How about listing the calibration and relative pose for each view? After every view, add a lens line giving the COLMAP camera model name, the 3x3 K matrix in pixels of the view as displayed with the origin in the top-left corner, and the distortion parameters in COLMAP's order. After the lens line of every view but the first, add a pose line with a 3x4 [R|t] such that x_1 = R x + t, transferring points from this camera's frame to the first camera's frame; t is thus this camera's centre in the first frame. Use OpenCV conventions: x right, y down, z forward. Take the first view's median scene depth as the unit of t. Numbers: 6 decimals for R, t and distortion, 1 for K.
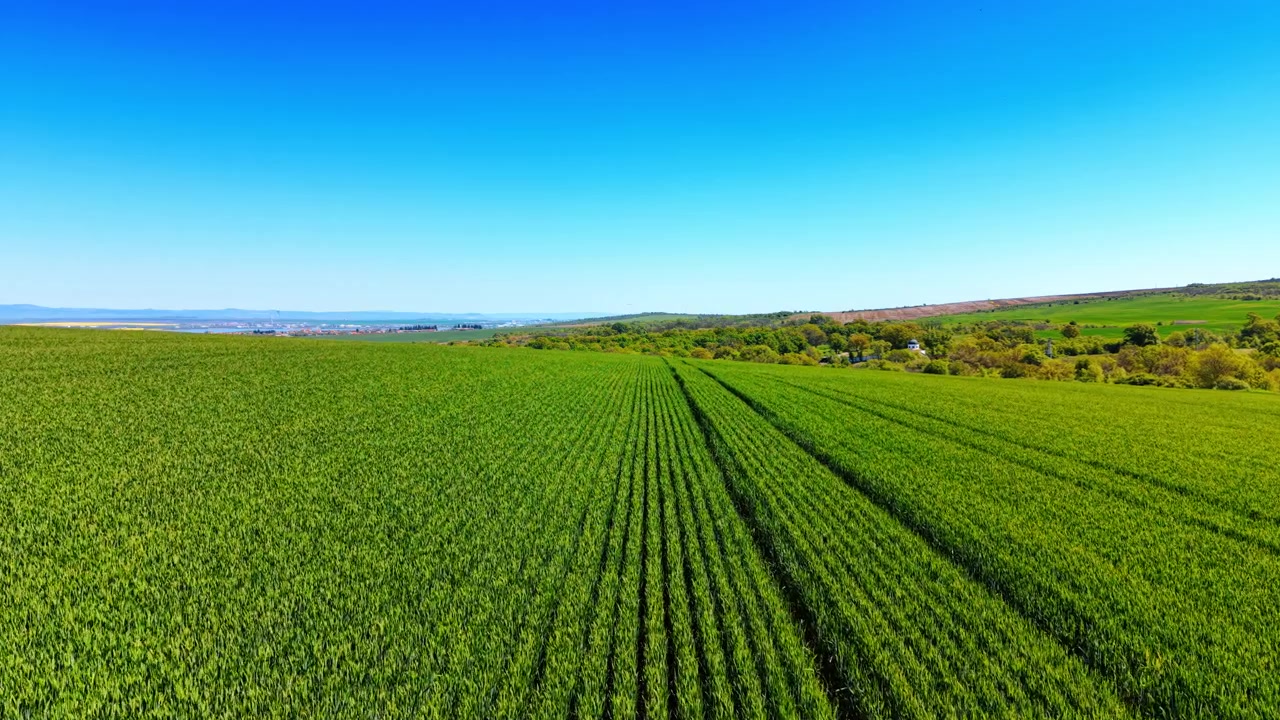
lens RADIAL K [[907.4, 0, 640.0], [0, 907.4, 360.0], [0, 0, 1]] dist [0.068994, -0.108101]
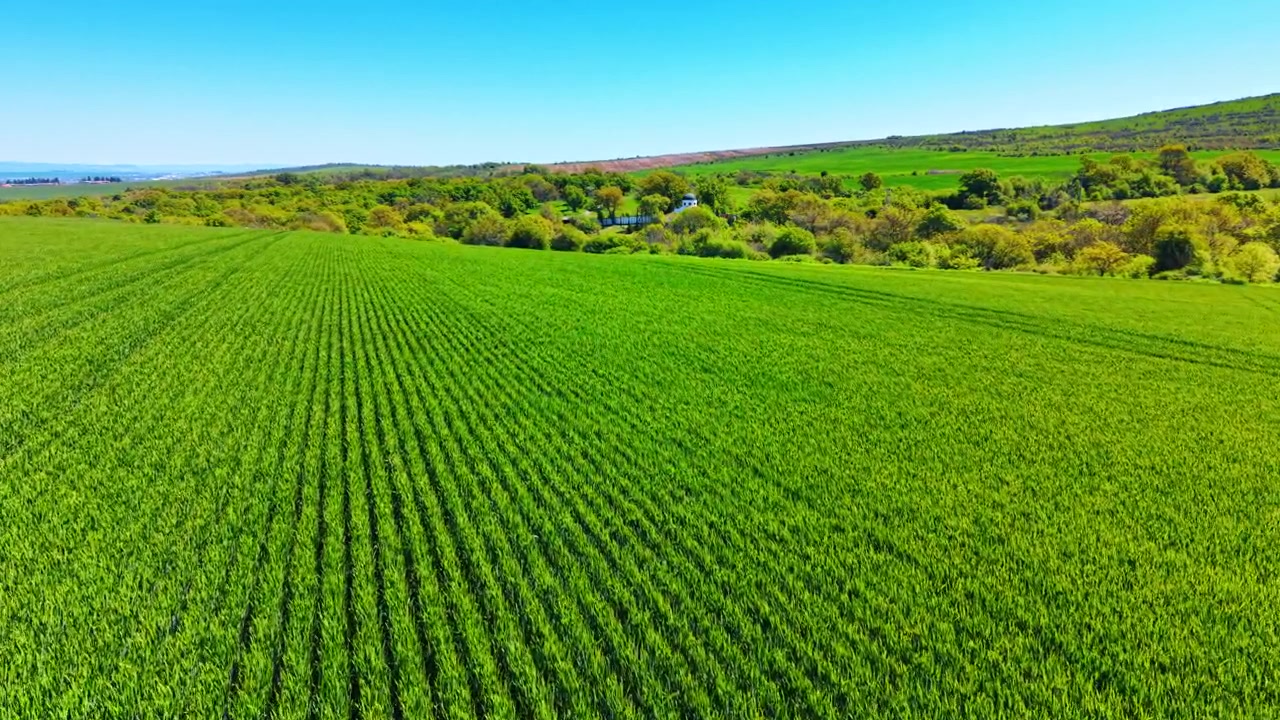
lens RADIAL K [[907.4, 0, 640.0], [0, 907.4, 360.0], [0, 0, 1]] dist [0.068994, -0.108101]
pose [[0.949164, -0.060909, 0.308834, 0.011926], [0.011825, 0.987308, 0.158378, -0.002215], [-0.314561, -0.146675, 0.937837, 0.111665]]
